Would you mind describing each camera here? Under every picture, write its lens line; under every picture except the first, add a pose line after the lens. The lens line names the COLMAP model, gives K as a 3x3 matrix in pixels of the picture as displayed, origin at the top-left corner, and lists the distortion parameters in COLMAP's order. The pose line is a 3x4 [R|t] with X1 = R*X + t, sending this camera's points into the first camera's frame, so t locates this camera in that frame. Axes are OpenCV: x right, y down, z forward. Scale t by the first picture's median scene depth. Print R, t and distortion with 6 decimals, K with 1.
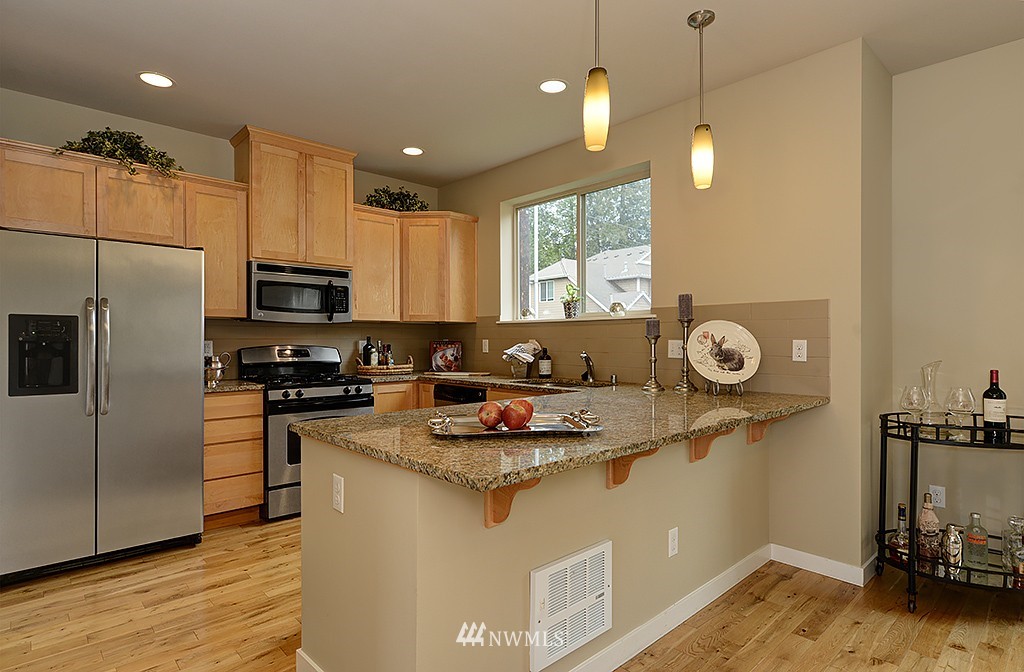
lens RADIAL K [[521.4, 0, 491.1], [0, 521.4, 342.6], [0, 0, 1]] dist [0.000629, 0.000274]
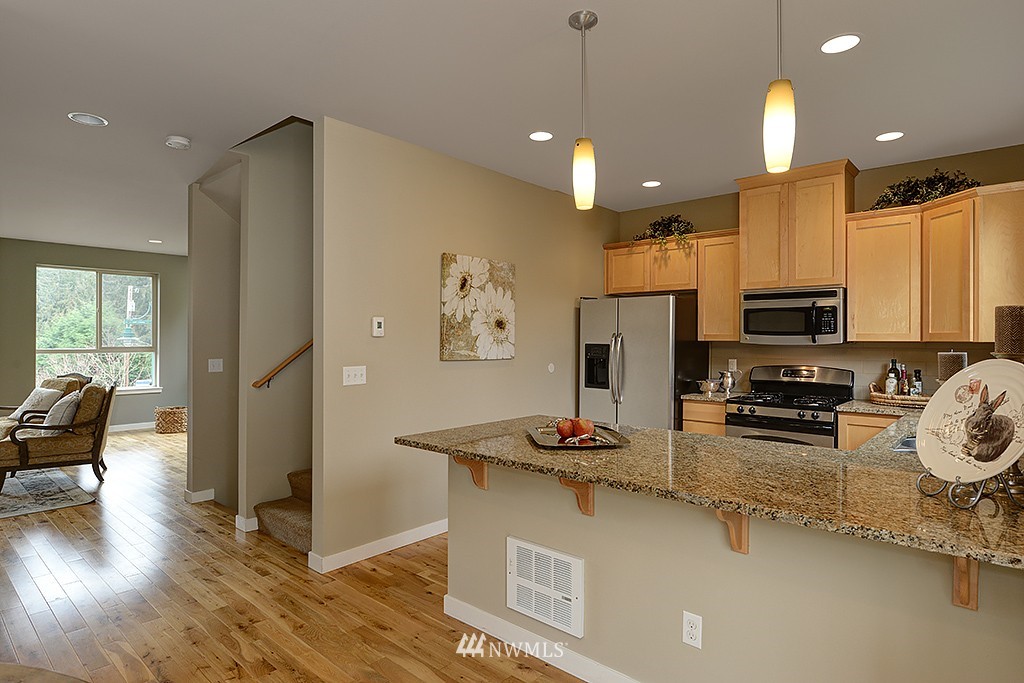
lens RADIAL K [[560.9, 0, 515.4], [0, 560.9, 341.7], [0, 0, 1]] dist [-0.006286, -0.000547]
pose [[0.125078, -0.002605, -0.992144, 0.691507], [-0.015625, 0.999867, -0.004595, -0.031601], [0.992024, 0.016077, 0.125020, 0.325854]]
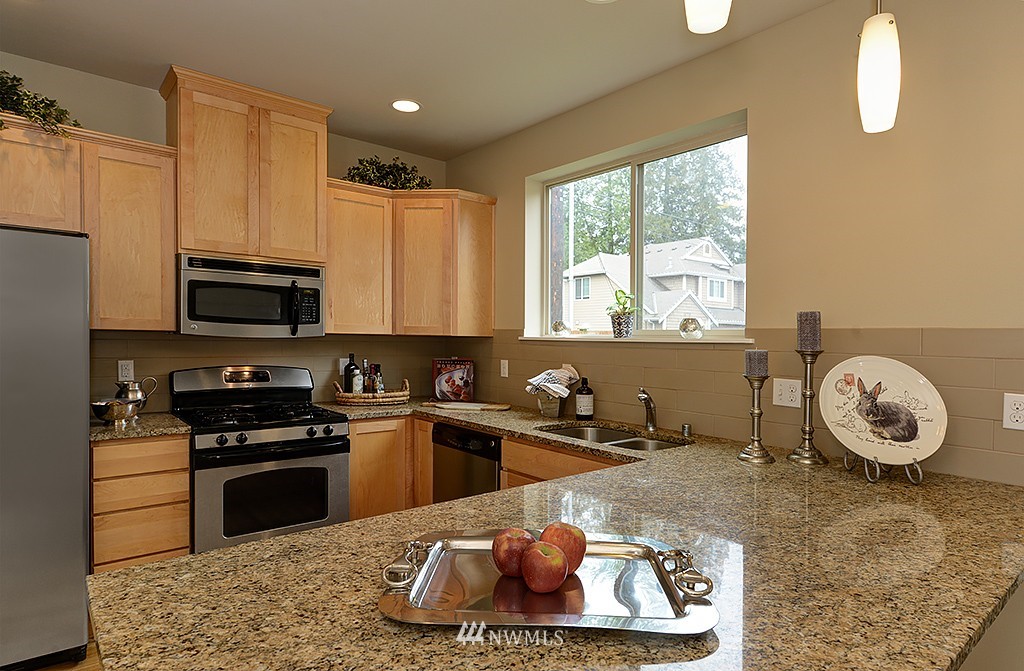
lens RADIAL K [[568.0, 0, 512.0], [0, 568.0, 335.5], [0, 0, 1]] dist [0.002427, 0.000142]
pose [[0.999826, 0.010173, -0.015625, 0.014560], [-0.010393, 0.999847, -0.014055, -0.034538], [0.015480, 0.014215, 0.999779, 0.208425]]
